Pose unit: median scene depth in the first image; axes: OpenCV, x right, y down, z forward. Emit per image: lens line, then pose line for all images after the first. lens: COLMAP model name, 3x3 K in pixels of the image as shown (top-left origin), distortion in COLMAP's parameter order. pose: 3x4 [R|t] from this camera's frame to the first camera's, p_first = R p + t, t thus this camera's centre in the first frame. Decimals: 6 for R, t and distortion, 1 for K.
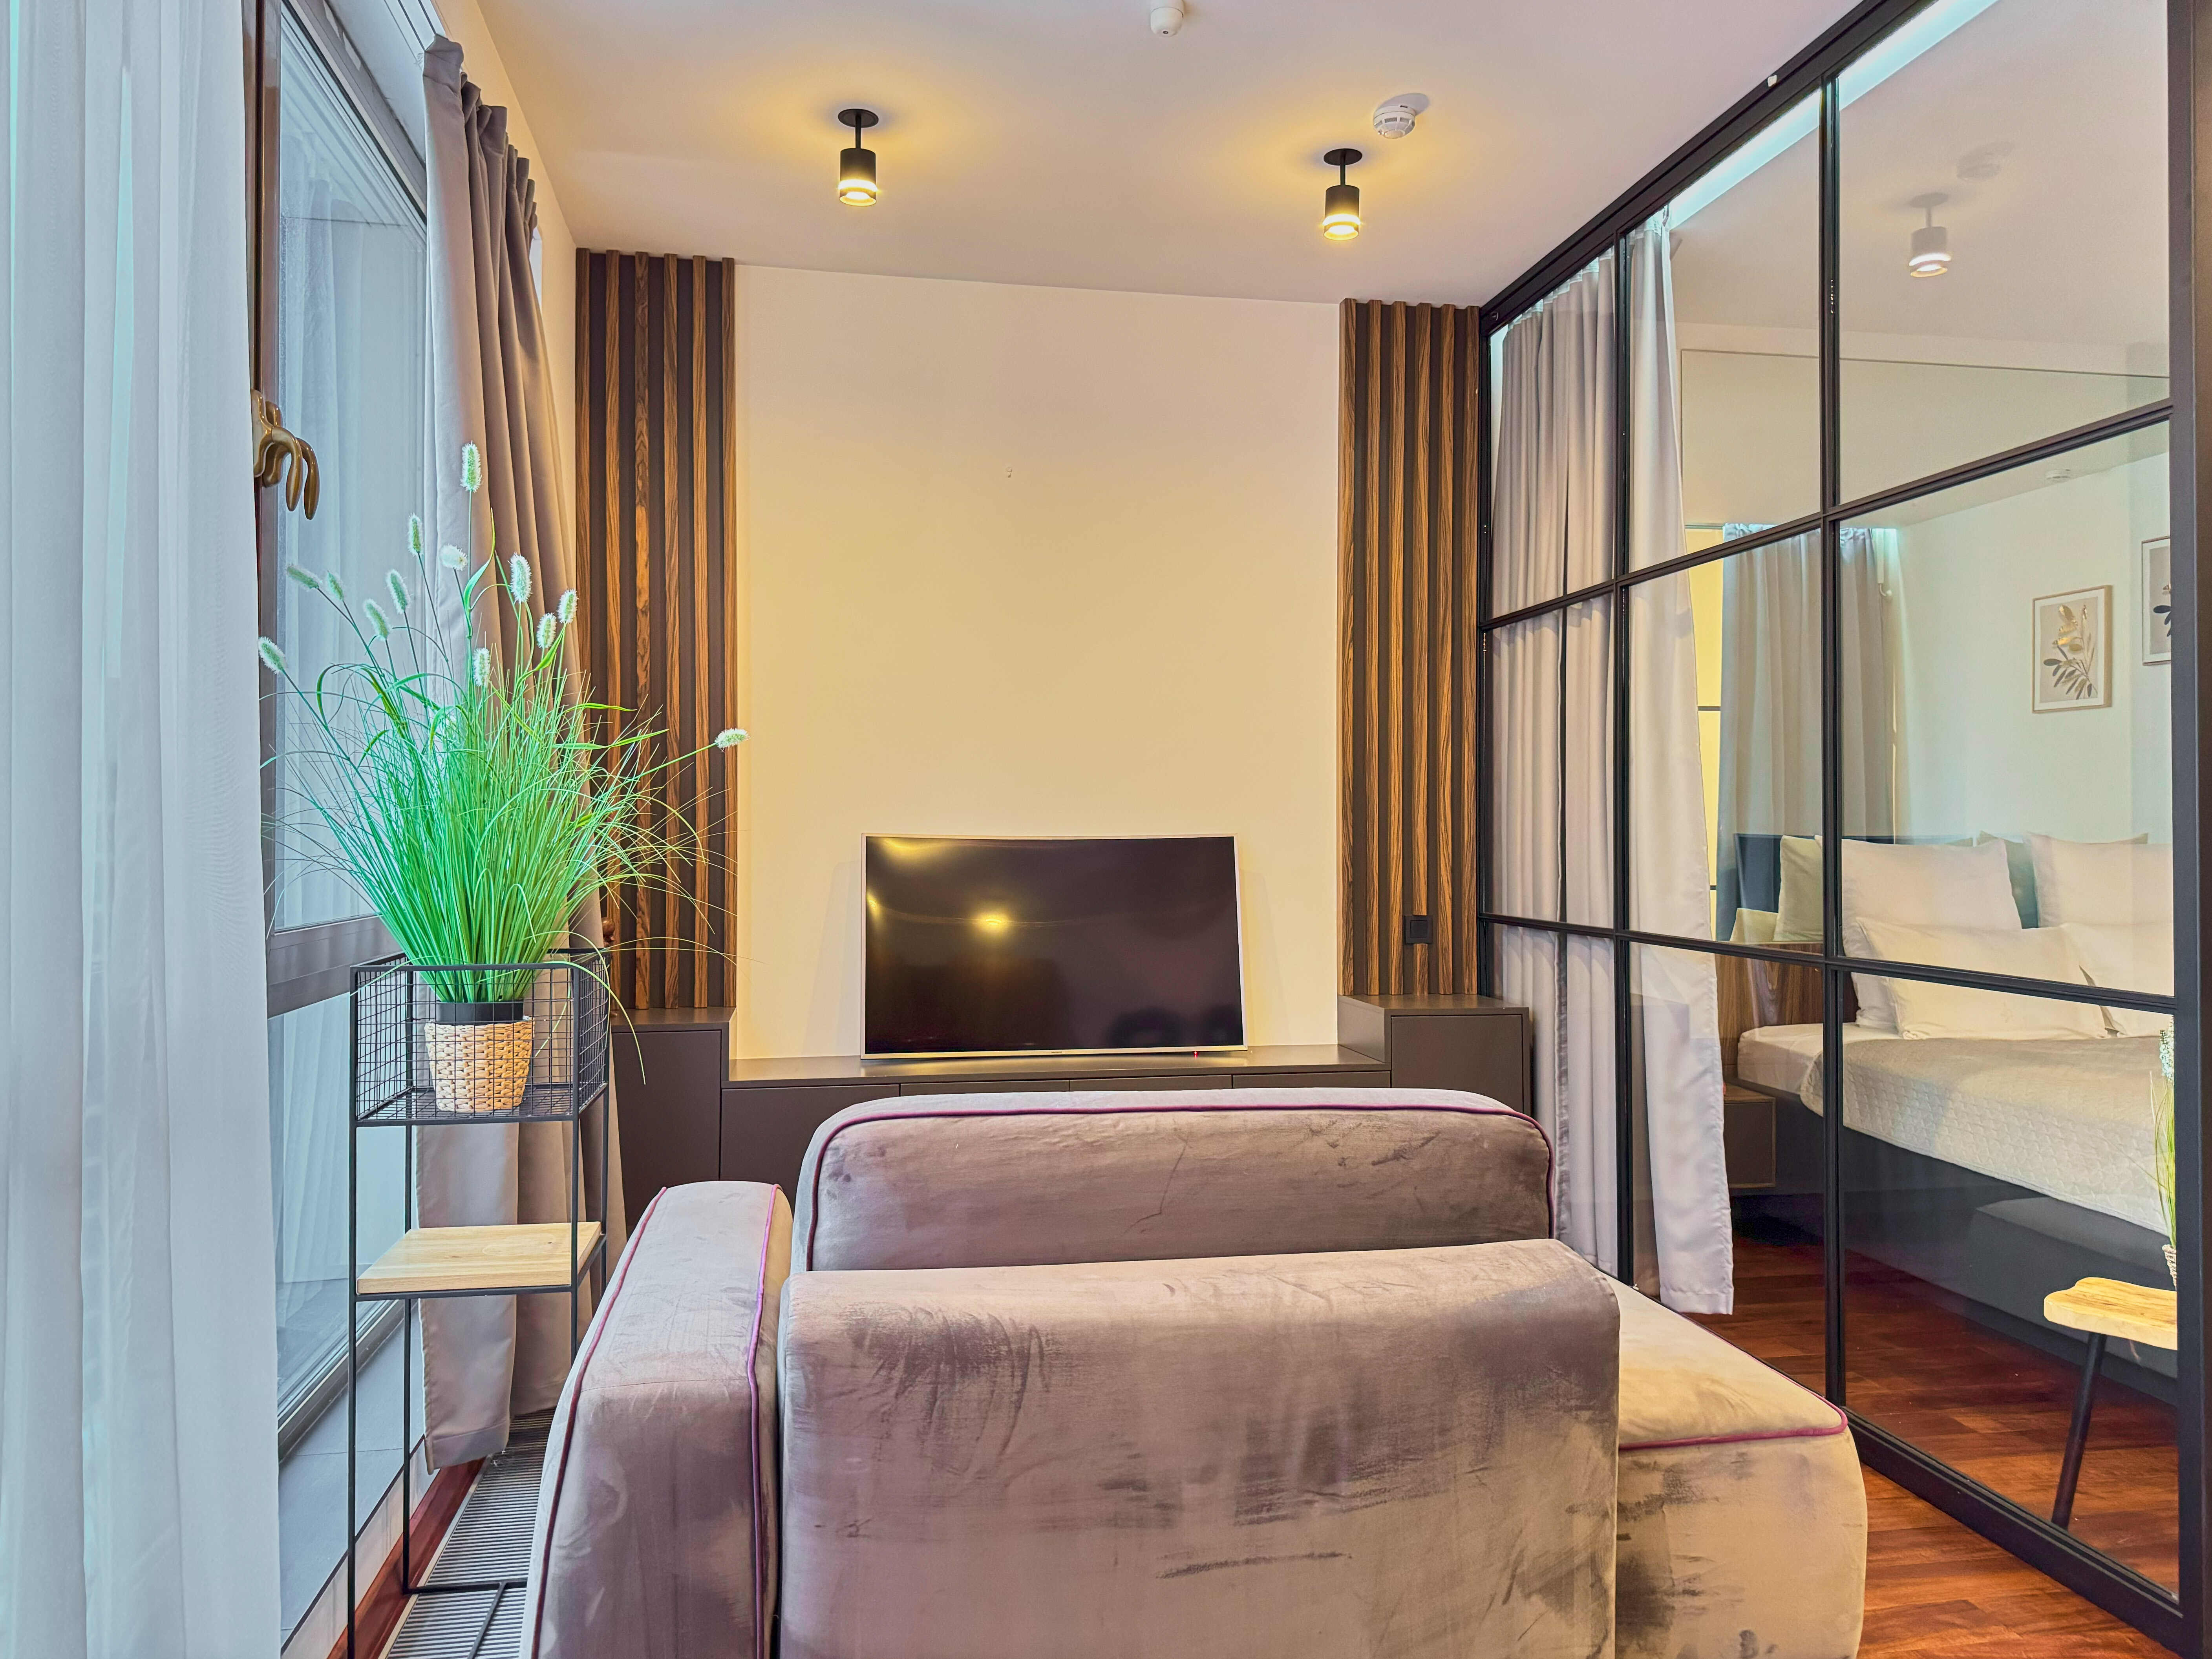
lens RADIAL K [[1575.3, 0, 1103.3], [0, 1575.3, 817.9], [0, 0, 1]] dist [0.160833, -0.251947]
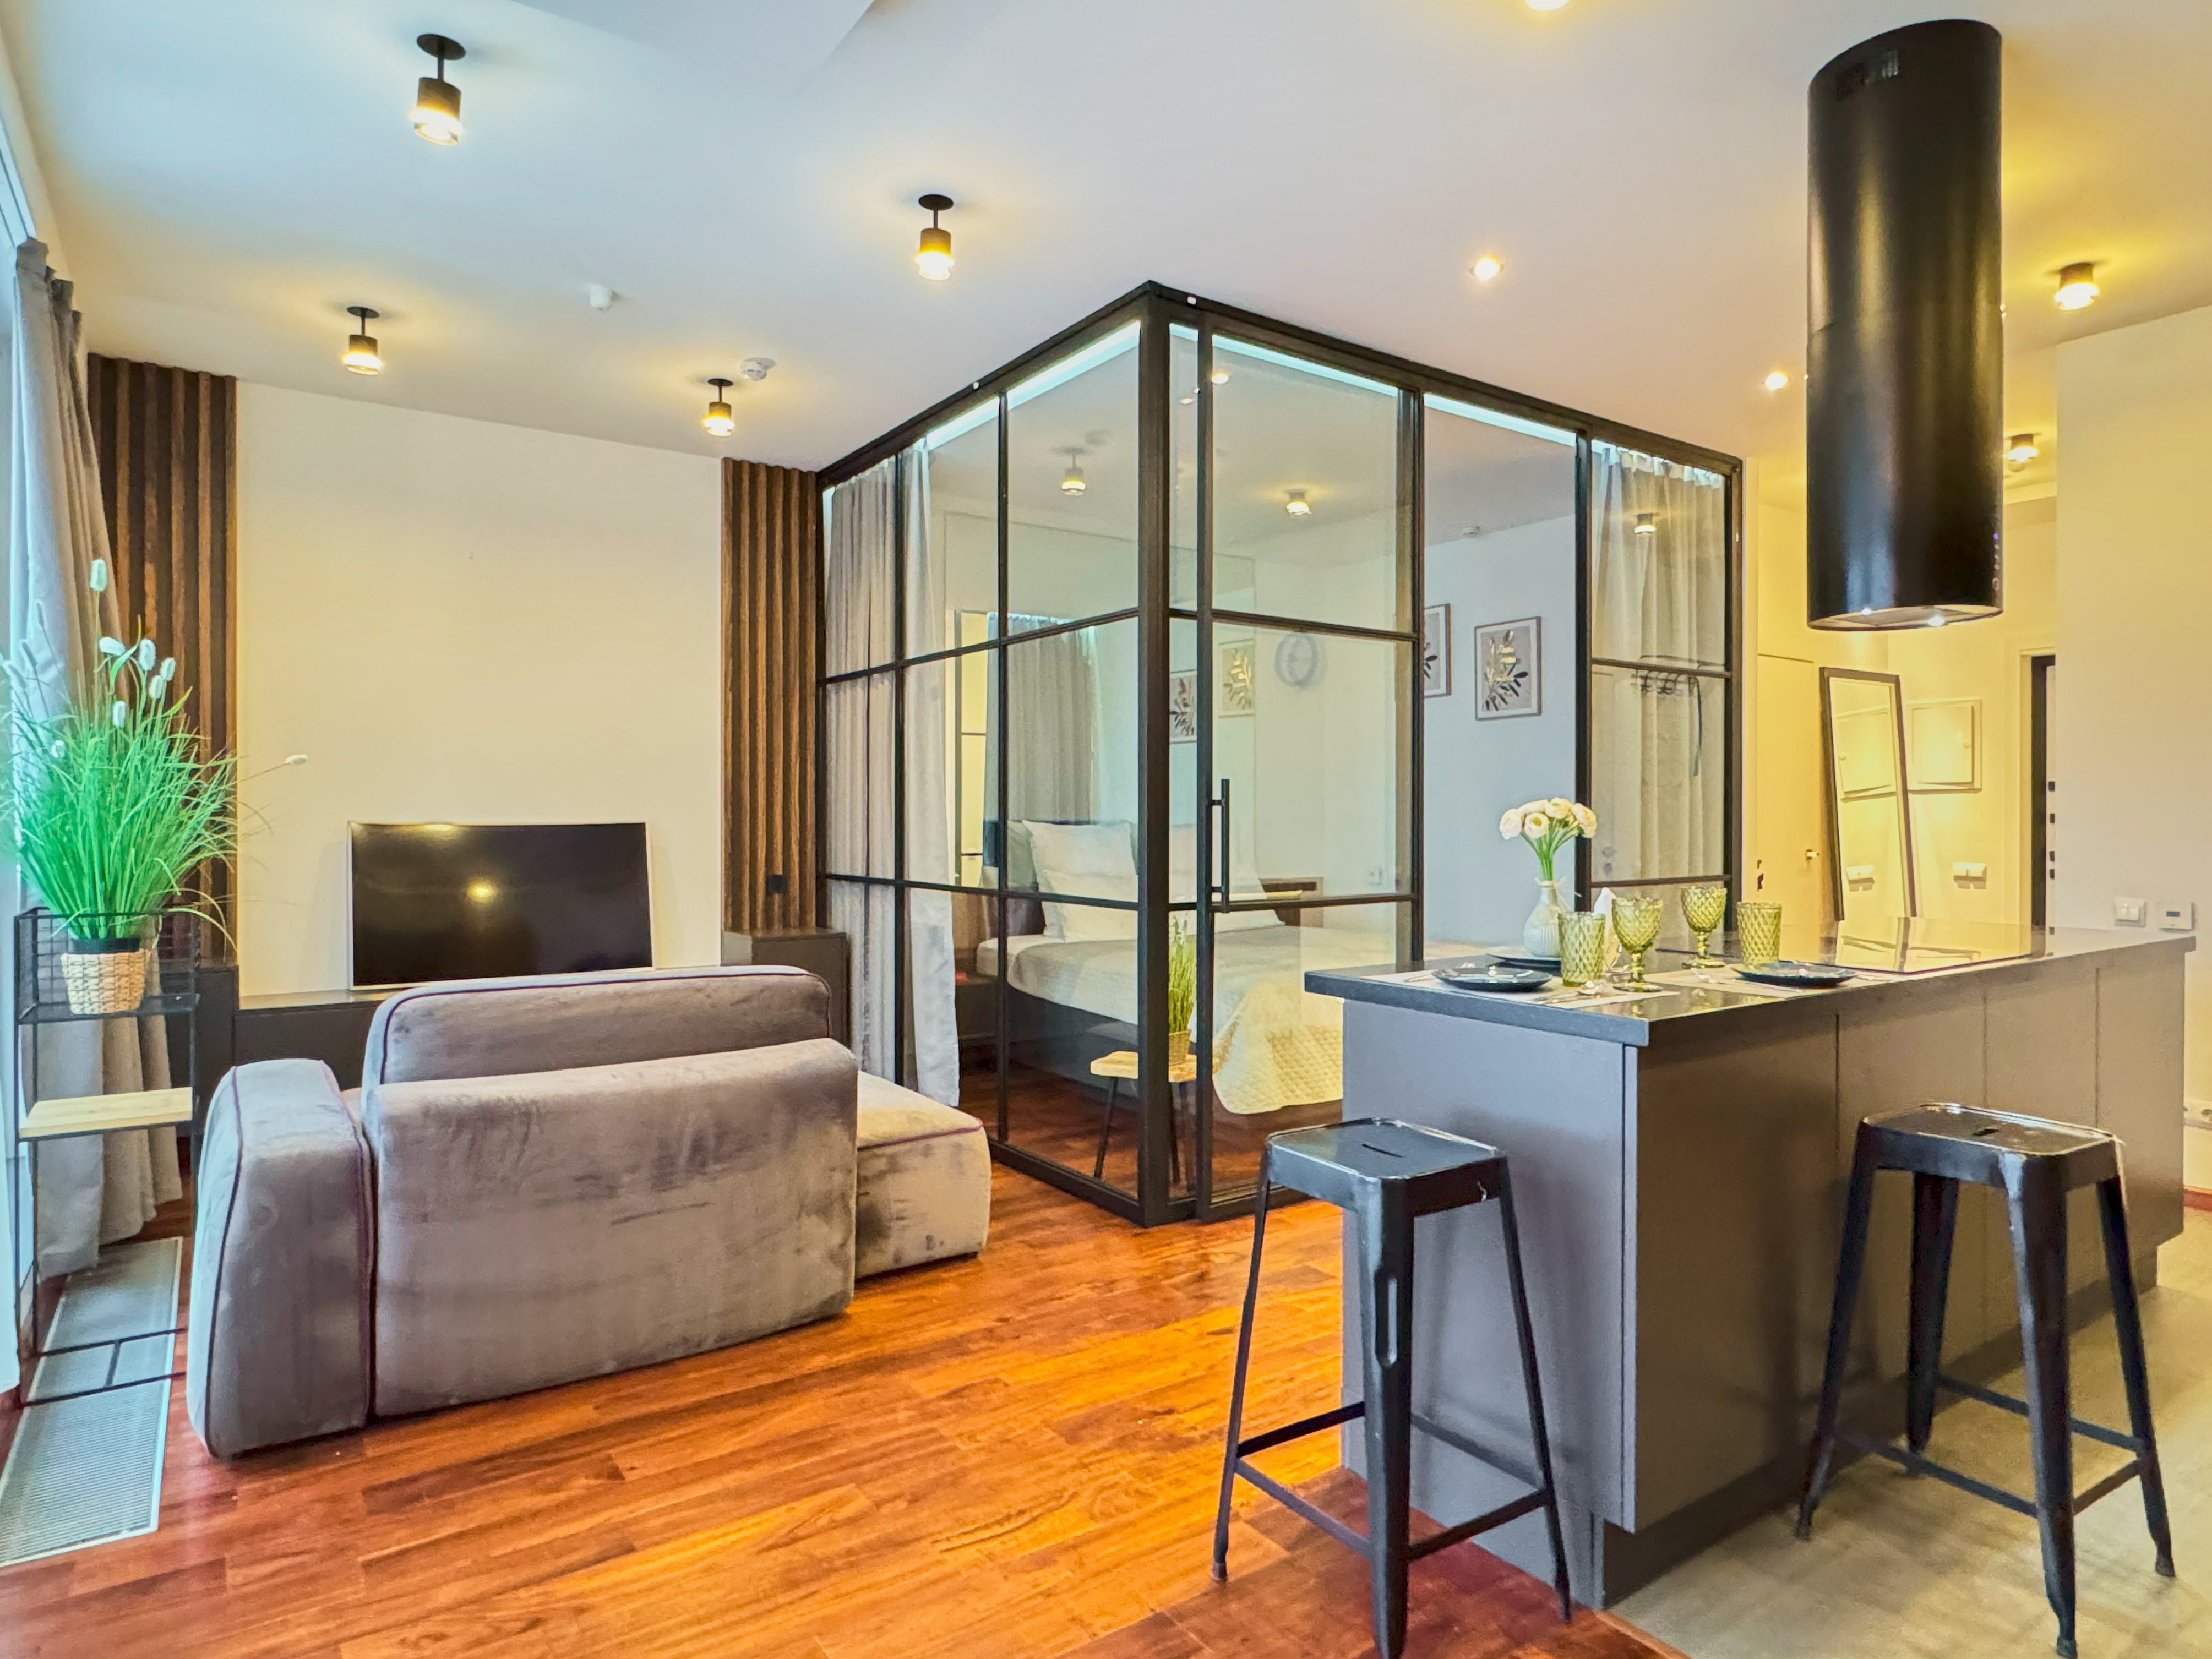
lens RADIAL K [[1279.1, 0, 1106.9], [0, 1279.1, 814.8], [0, 0, 1]] dist [-0.000488, -0.001906]
pose [[0.907518, 0.000436, 0.420014, -0.034423], [-0.004407, 0.999954, 0.008485, -0.009274], [-0.419991, -0.009552, 0.907478, -0.316932]]
